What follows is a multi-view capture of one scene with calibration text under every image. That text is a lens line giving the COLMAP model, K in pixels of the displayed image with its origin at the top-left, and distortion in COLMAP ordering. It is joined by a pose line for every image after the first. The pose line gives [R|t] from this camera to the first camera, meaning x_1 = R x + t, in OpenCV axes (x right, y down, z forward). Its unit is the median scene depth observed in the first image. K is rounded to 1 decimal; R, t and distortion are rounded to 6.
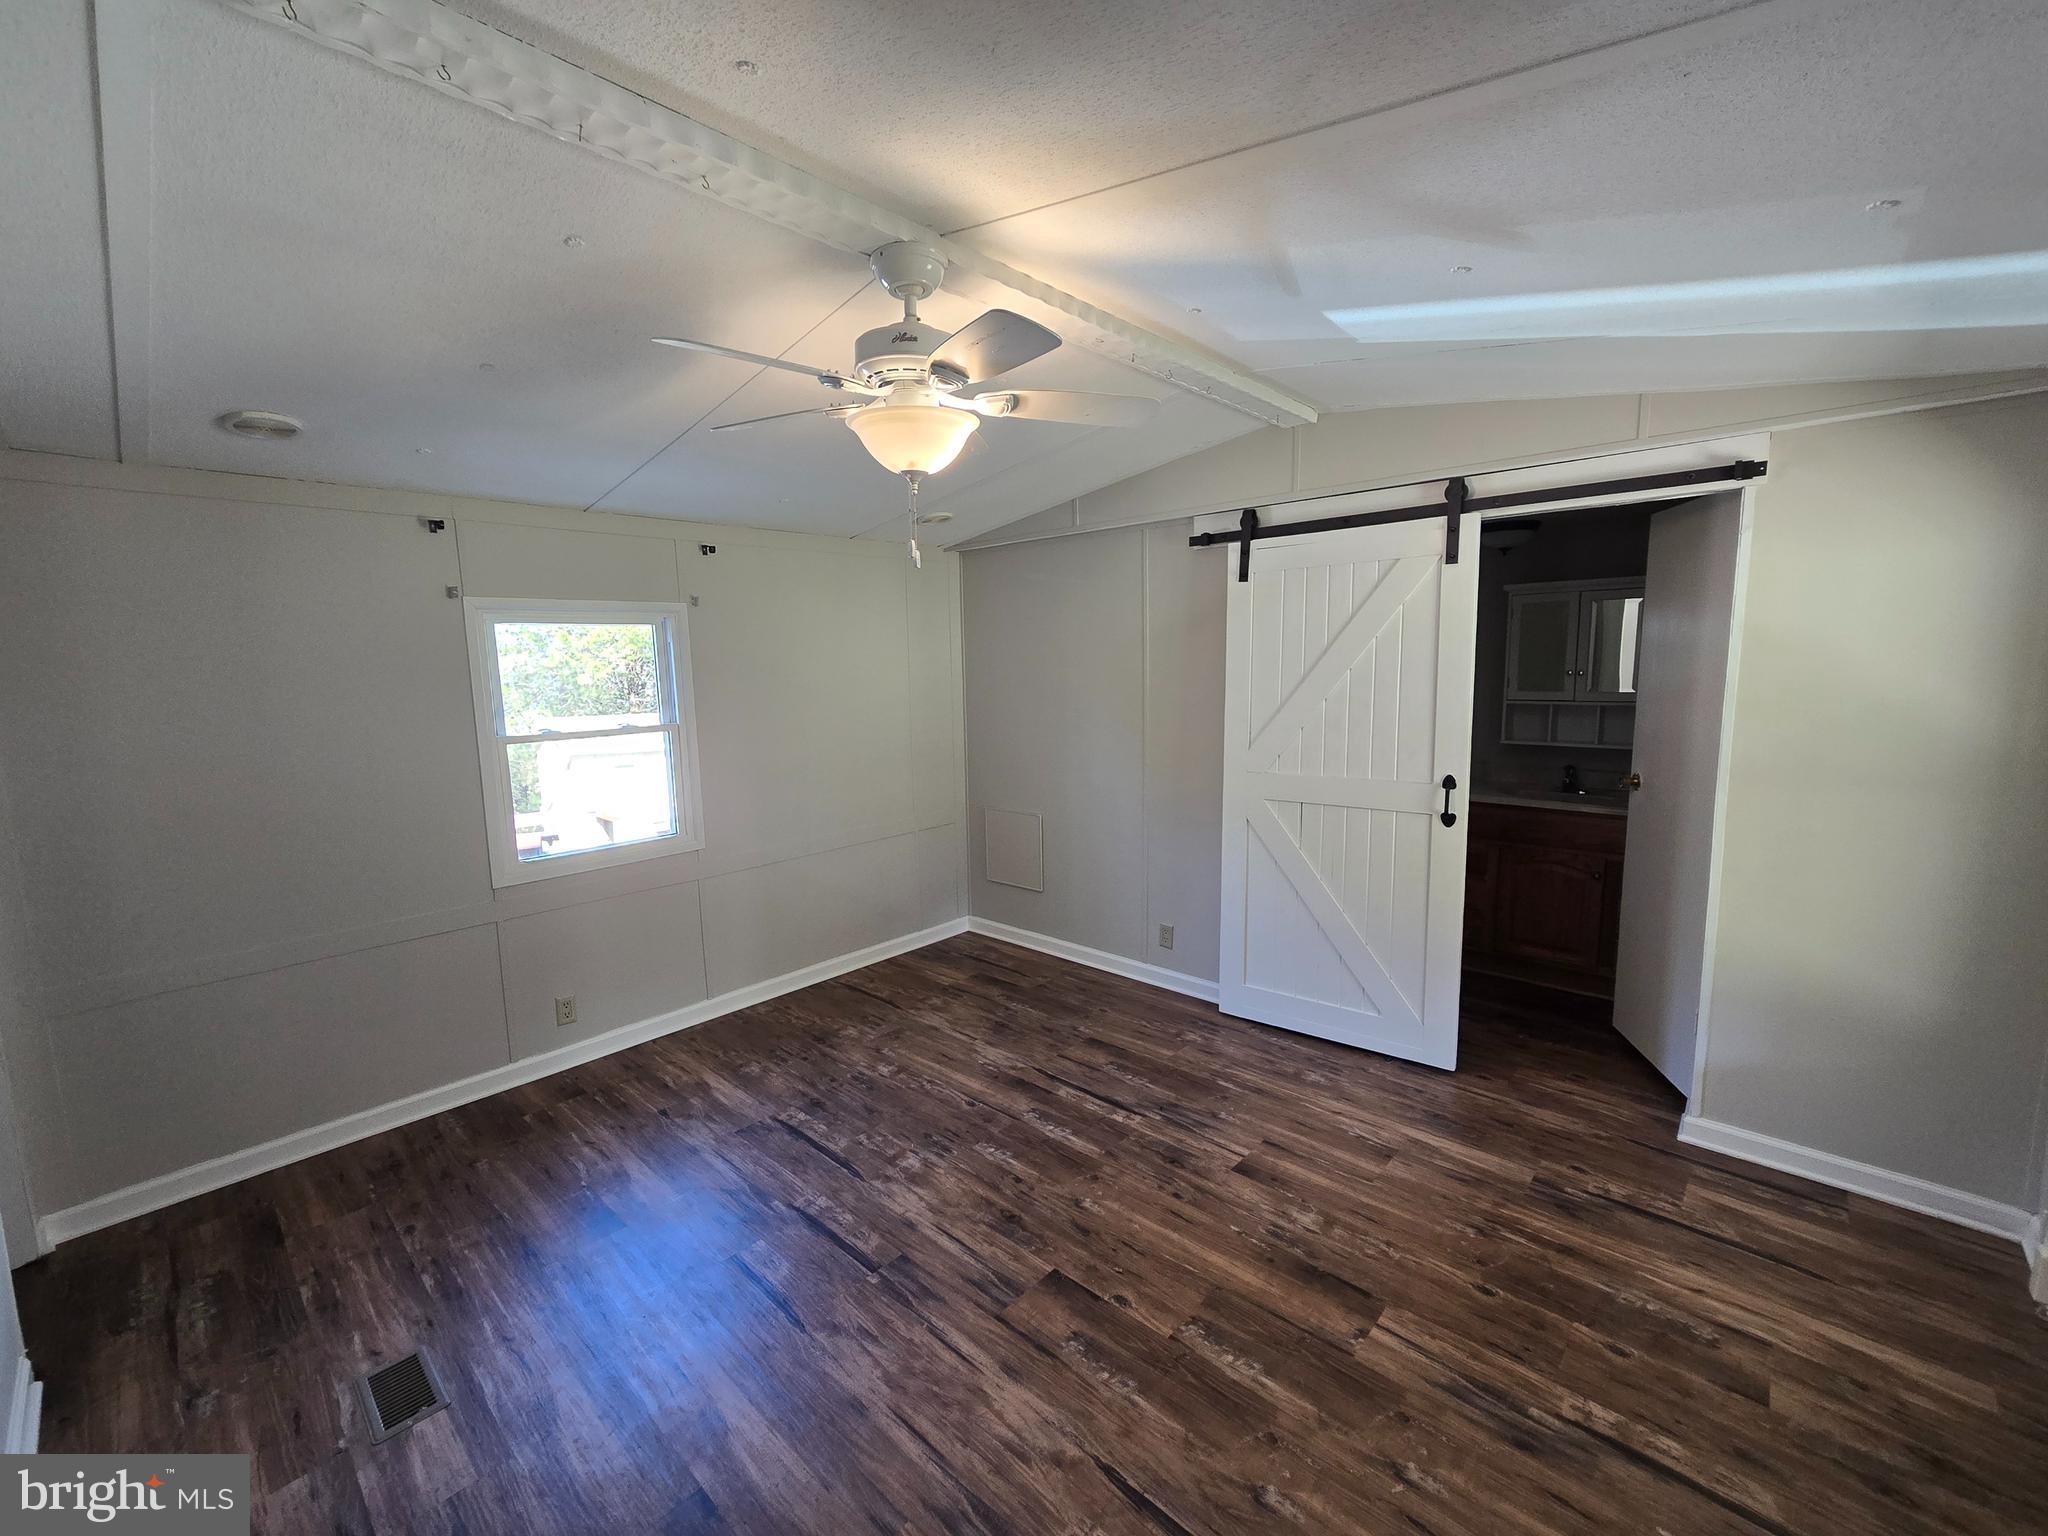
lens RADIAL K [[842.5, 0, 1025.4], [0, 842.5, 768.3], [0, 0, 1]] dist [-0.005622, 0.003019]
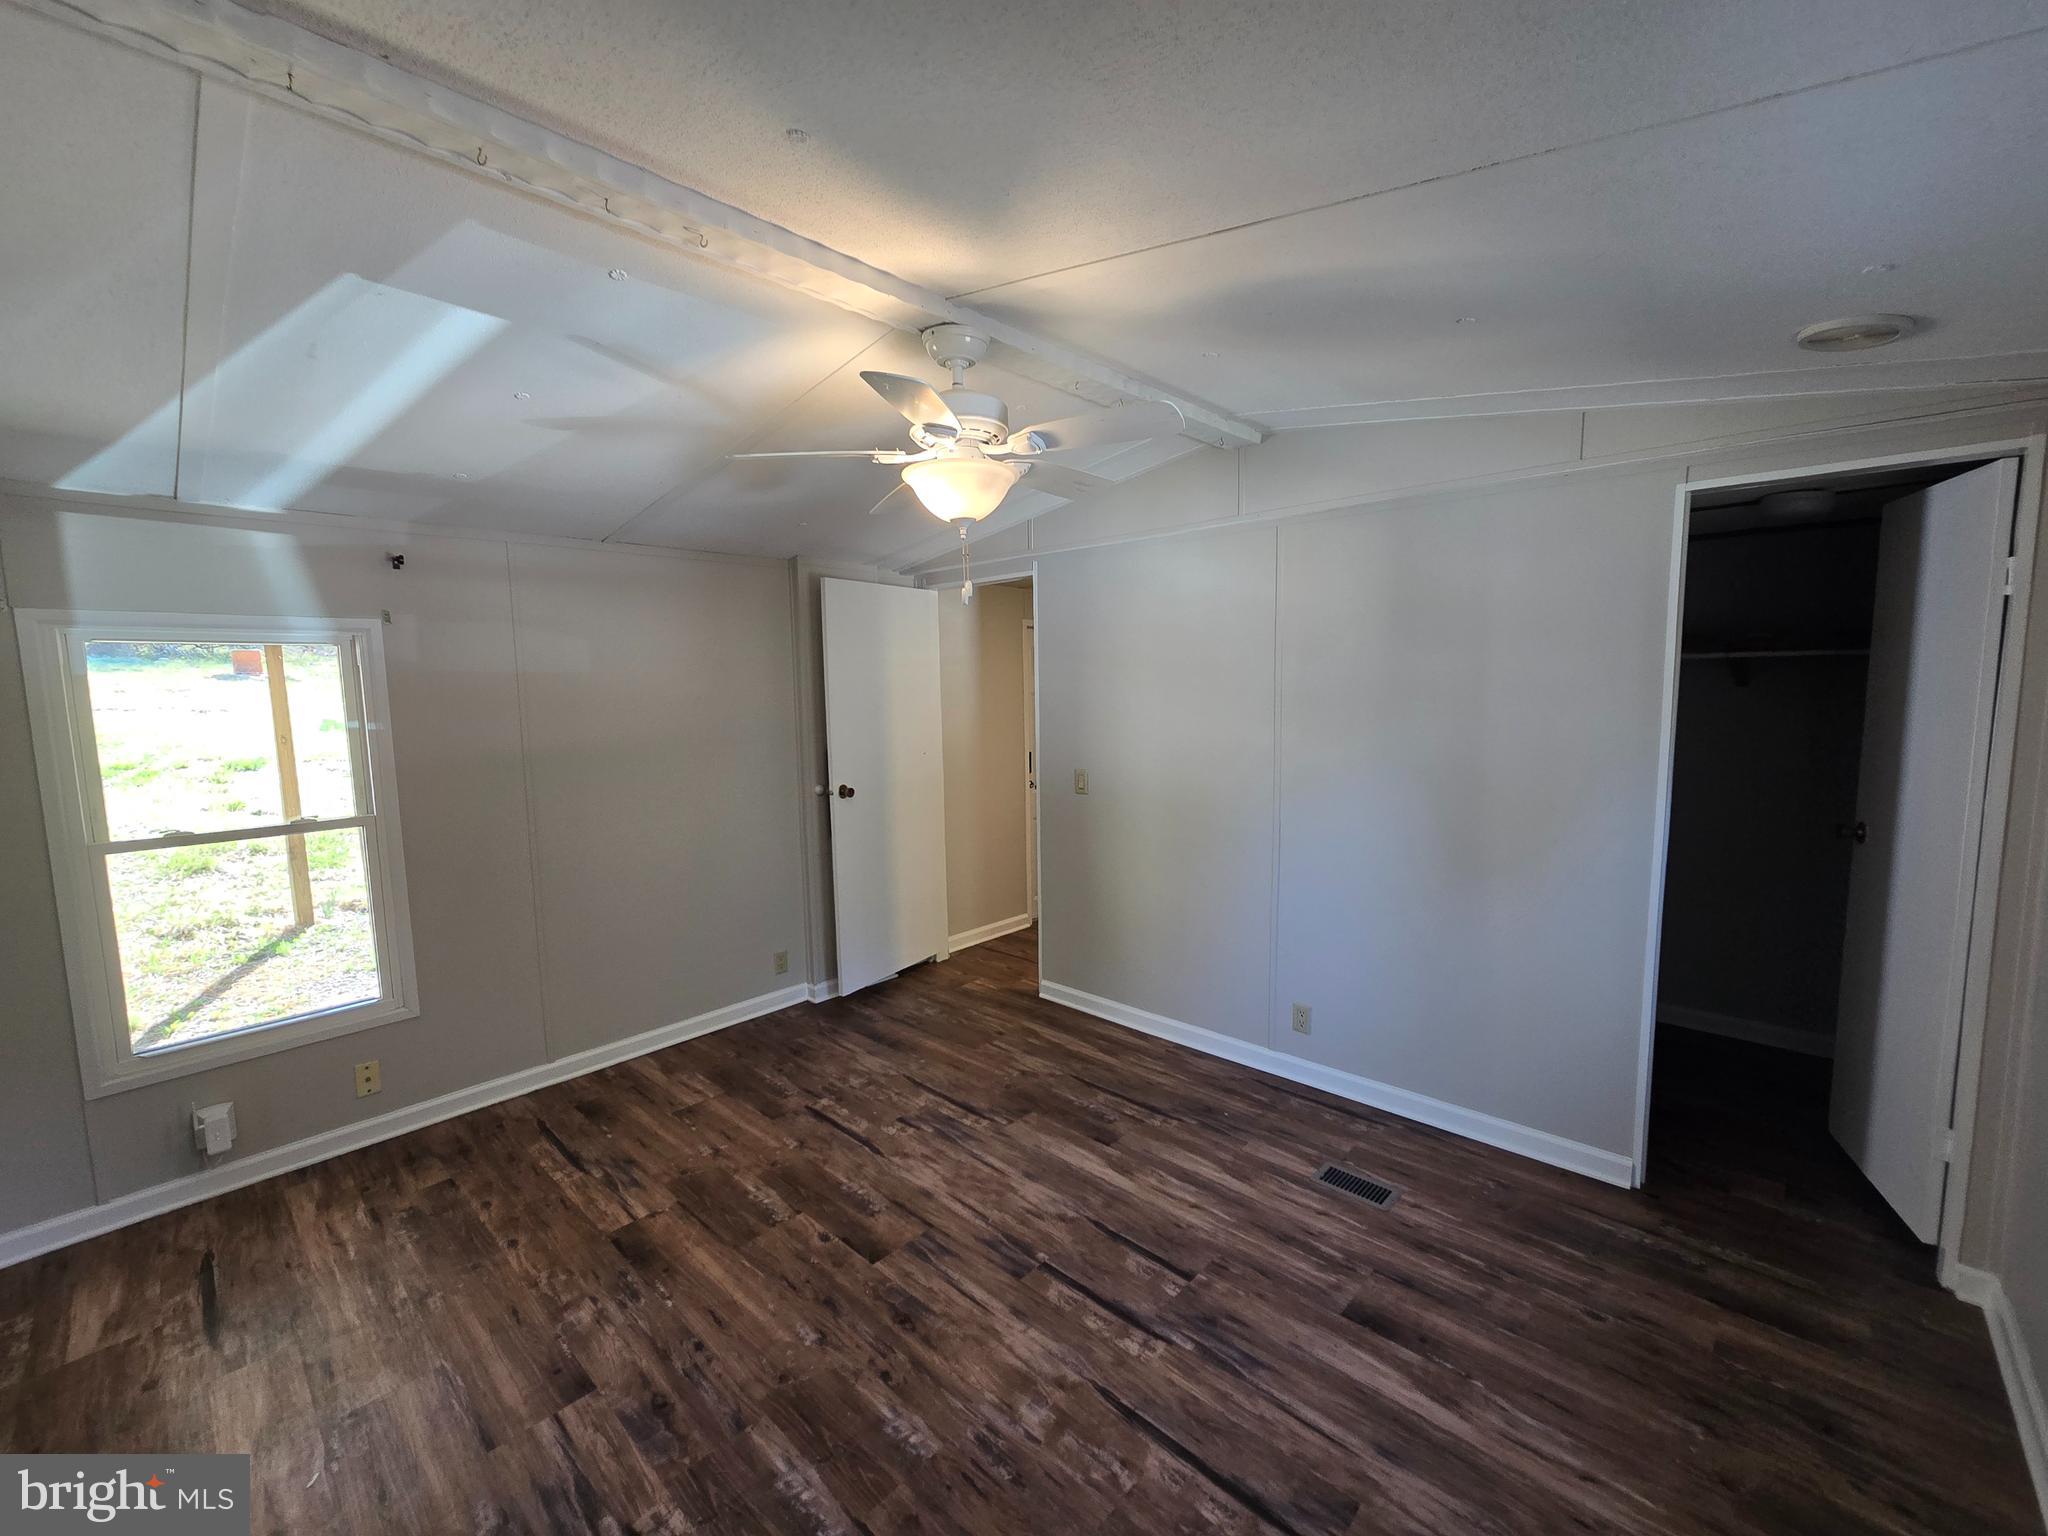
lens RADIAL K [[842.5, 0, 1024.6], [0, 842.5, 771.5], [0, 0, 1]] dist [-0.005622, 0.003019]
pose [[-0.999300, 0.036349, 0.008834, -0.186865], [0.037407, 0.971626, 0.233547, -0.246526], [-0.000094, 0.233714, -0.972305, 1.874929]]
